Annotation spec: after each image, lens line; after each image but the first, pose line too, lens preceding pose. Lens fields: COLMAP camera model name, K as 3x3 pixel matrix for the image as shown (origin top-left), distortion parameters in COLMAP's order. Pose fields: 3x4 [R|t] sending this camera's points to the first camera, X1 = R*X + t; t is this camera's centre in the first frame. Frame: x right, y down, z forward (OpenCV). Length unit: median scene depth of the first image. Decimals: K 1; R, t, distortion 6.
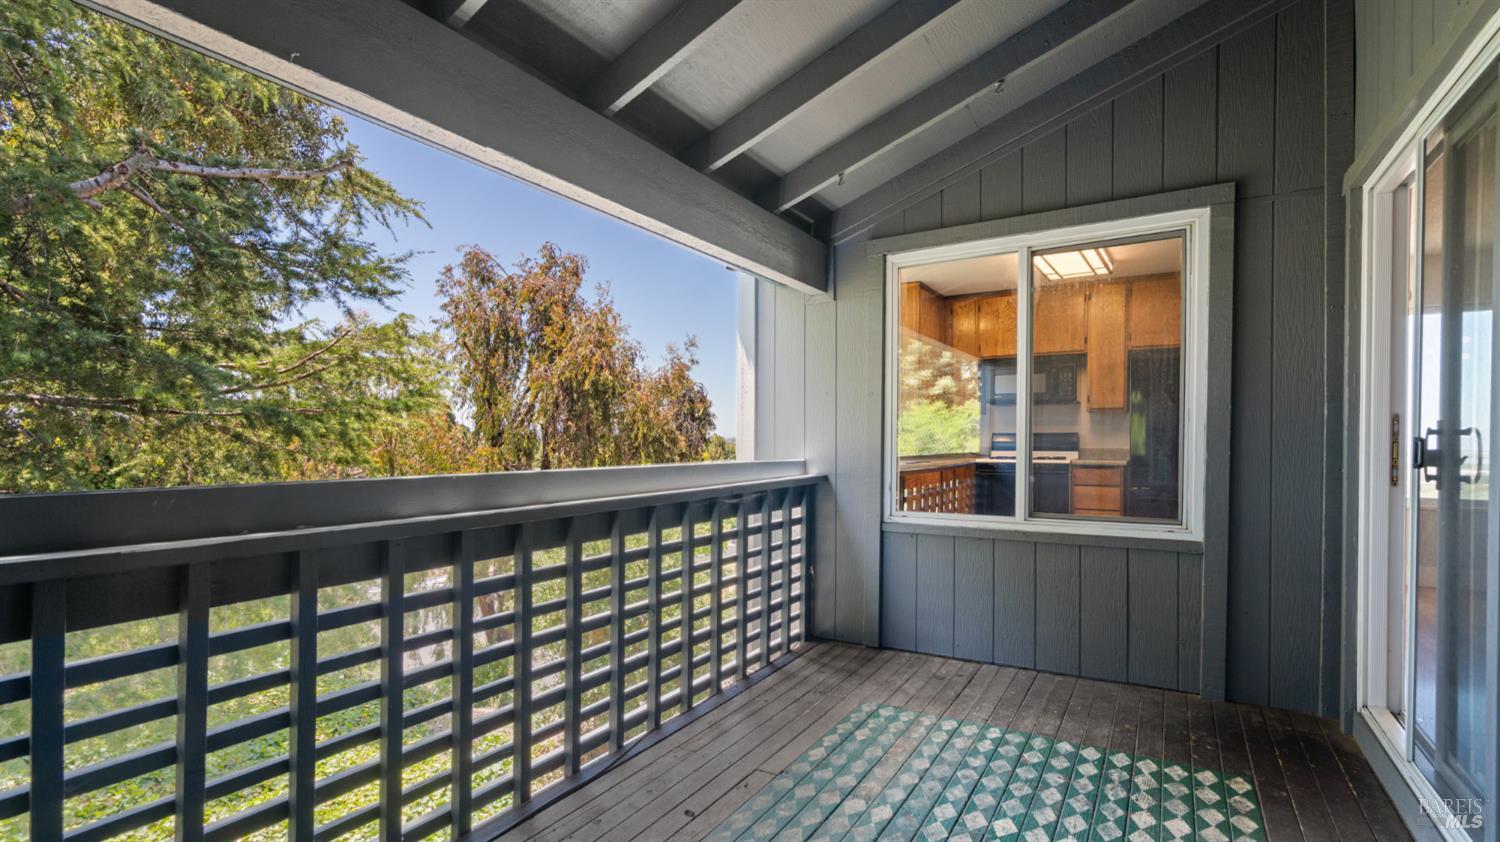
lens RADIAL K [[687.4, 0, 750.2], [0, 687.4, 431.7], [0, 0, 1]] dist [-0.004133, 0.001143]
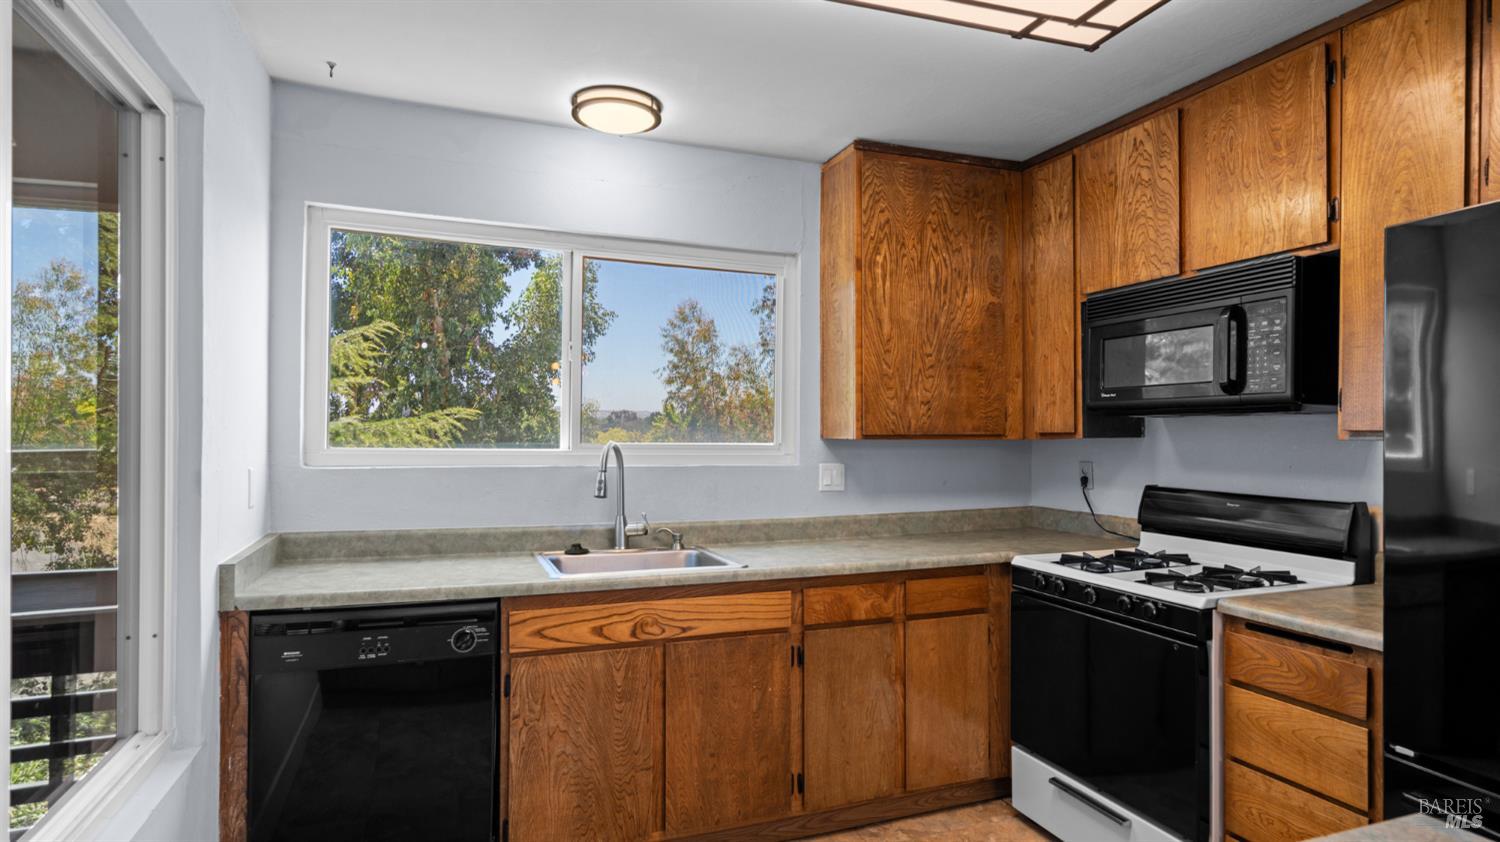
lens RADIAL K [[804.5, 0, 743.1], [0, 804.5, 429.0], [0, 0, 1]] dist [0.003683, 0.000971]
pose [[0.788492, -0.004281, -0.615030, 0.846927], [0.010703, 0.999920, 0.006762, -0.067085], [0.614952, -0.011914, 0.788474, 0.934759]]
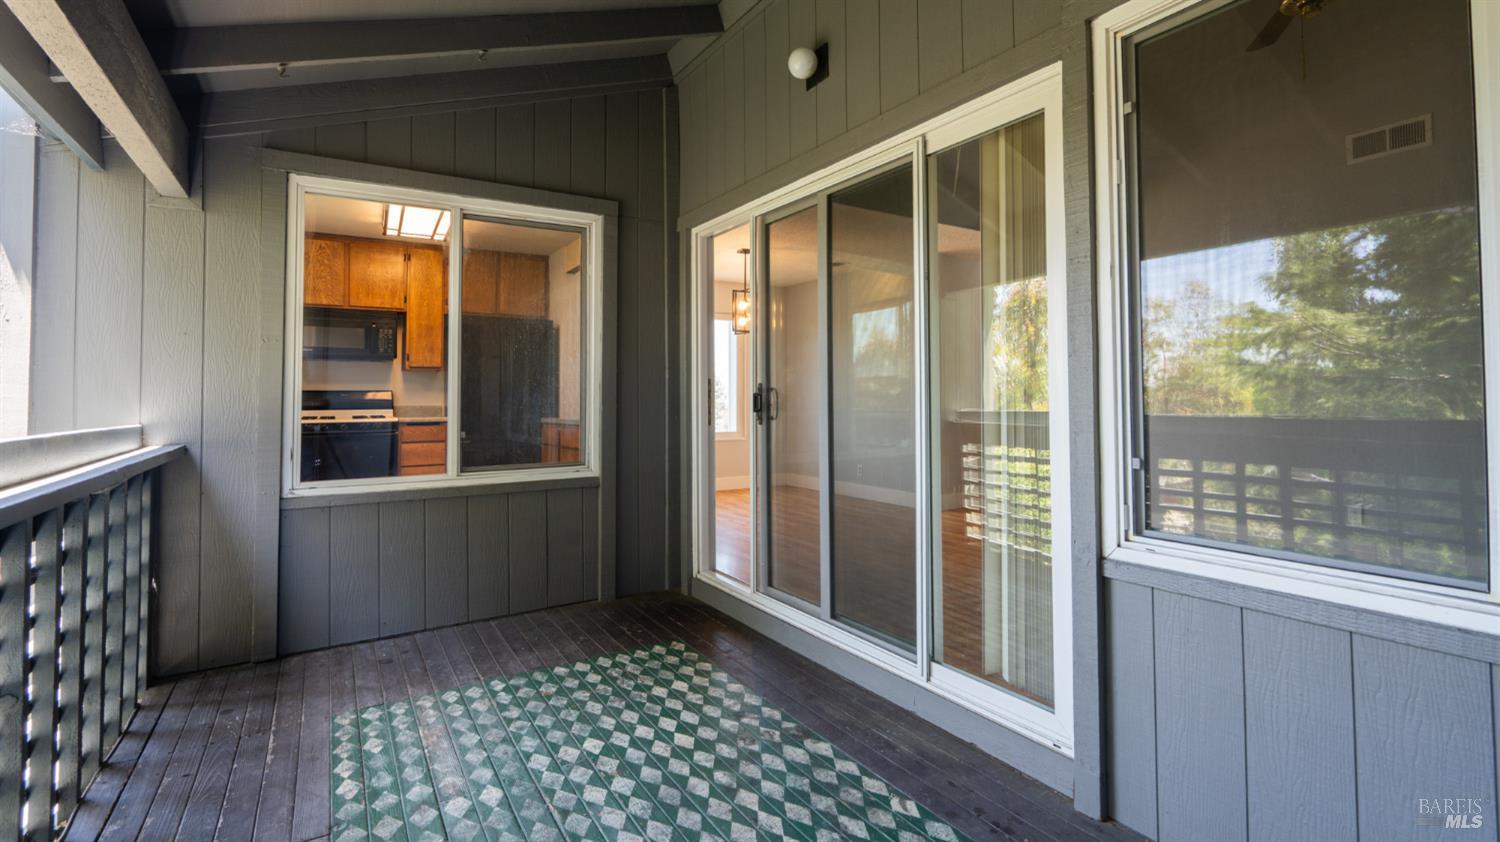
lens RADIAL K [[686.0, 0, 745.6], [0, 686.0, 376.6], [0, 0, 1]] dist [-0.000060, -0.000016]
pose [[0.452305, 0.023728, 0.891548, -0.312637], [-0.007117, 0.999710, -0.022995, 0.000955], [-0.891835, 0.004056, 0.452343, 0.163295]]
